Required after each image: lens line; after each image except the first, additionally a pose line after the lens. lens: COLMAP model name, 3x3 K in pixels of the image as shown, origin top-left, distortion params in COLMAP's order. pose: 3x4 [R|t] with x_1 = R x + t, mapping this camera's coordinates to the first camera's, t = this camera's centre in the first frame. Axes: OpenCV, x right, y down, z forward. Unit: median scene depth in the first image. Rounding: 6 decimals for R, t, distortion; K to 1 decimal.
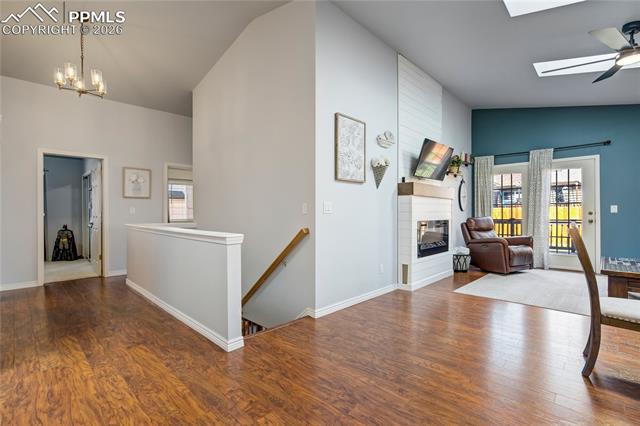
lens RADIAL K [[292.4, 0, 324.2], [0, 292.4, 216.7], [0, 0, 1]] dist [-0.004938, -0.000073]
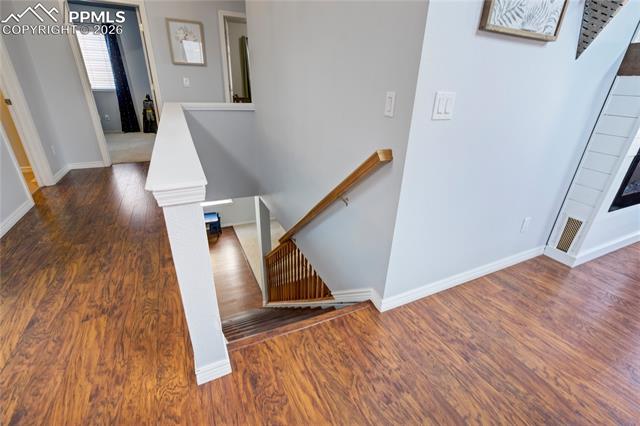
lens RADIAL K [[292.4, 0, 324.2], [0, 292.4, 216.7], [0, 0, 1]] dist [-0.004938, -0.000073]
pose [[0.937985, 0.179810, -0.296400, 0.002978], [-0.046114, 0.912092, 0.407383, -0.045099], [0.343596, -0.368451, 0.863821, 0.474042]]
